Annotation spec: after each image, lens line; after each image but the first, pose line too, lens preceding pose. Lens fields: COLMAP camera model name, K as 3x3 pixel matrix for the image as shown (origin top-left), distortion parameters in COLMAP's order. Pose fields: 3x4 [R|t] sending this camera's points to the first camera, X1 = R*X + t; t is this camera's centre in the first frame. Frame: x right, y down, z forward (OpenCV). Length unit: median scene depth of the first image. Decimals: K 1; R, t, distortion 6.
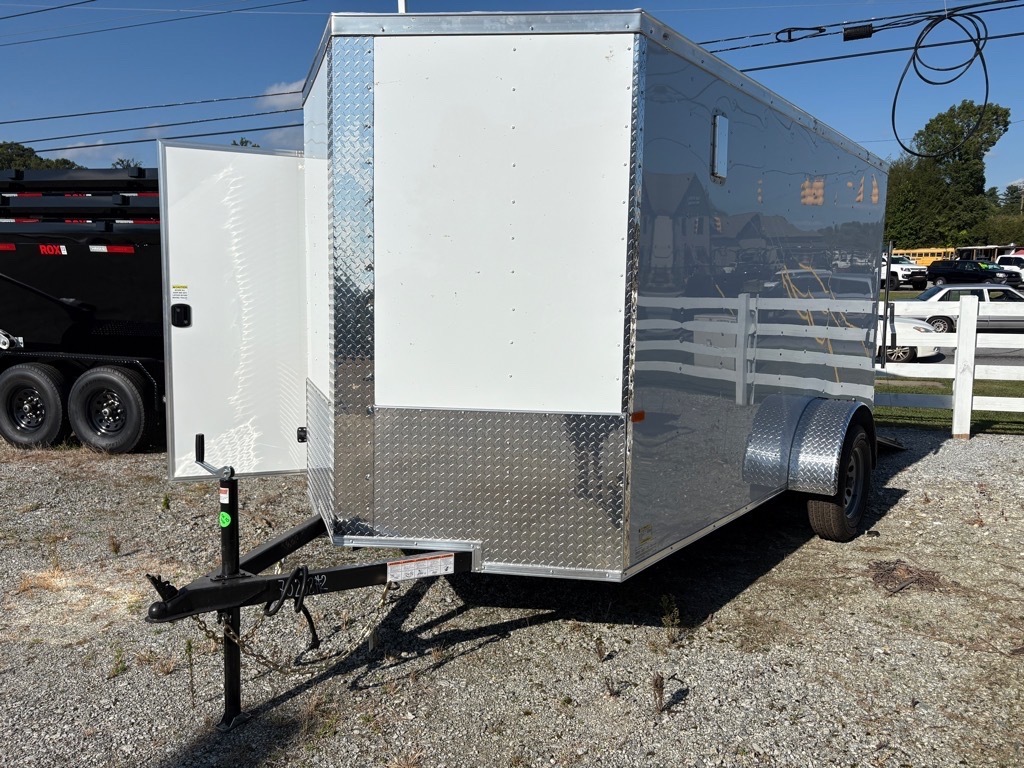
lens RADIAL K [[773.8, 0, 518.7], [0, 773.8, 381.4], [0, 0, 1]] dist [0.060906, -0.064267]
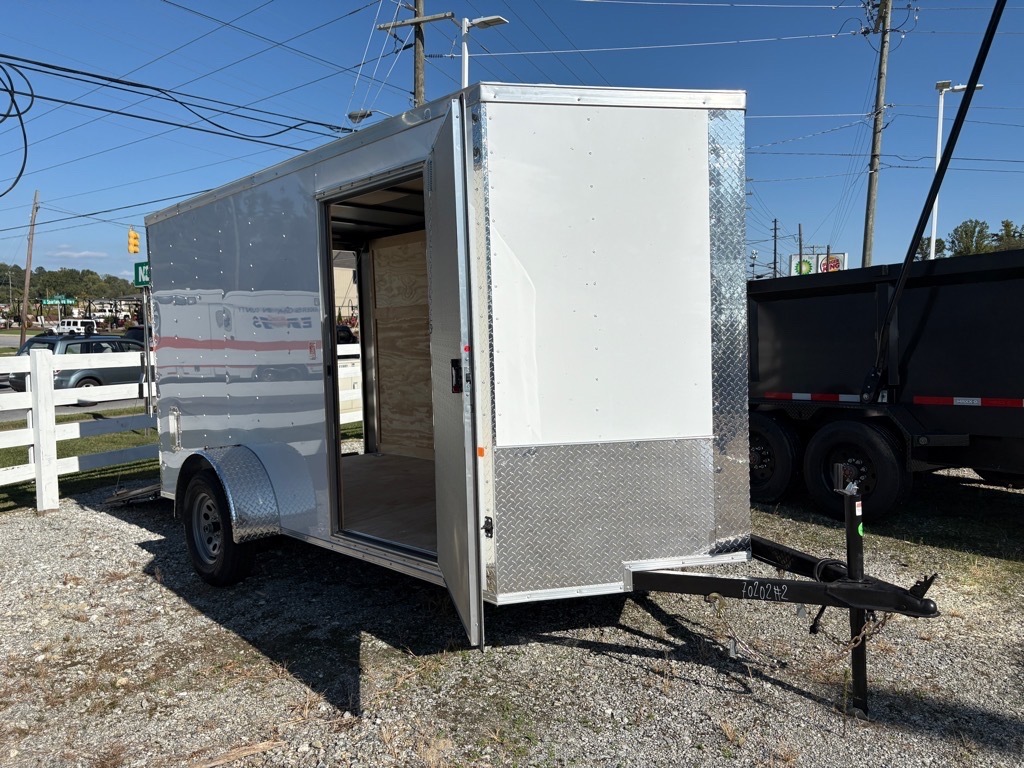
lens RADIAL K [[773.8, 0, 541.3], [0, 773.8, 373.9], [0, 0, 1]] dist [0.060906, -0.064267]
pose [[0.139215, -0.057330, 0.988601, -1.044909], [0.139106, 0.989556, 0.037796, -0.101499], [-0.980443, 0.132258, 0.145736, 0.842912]]
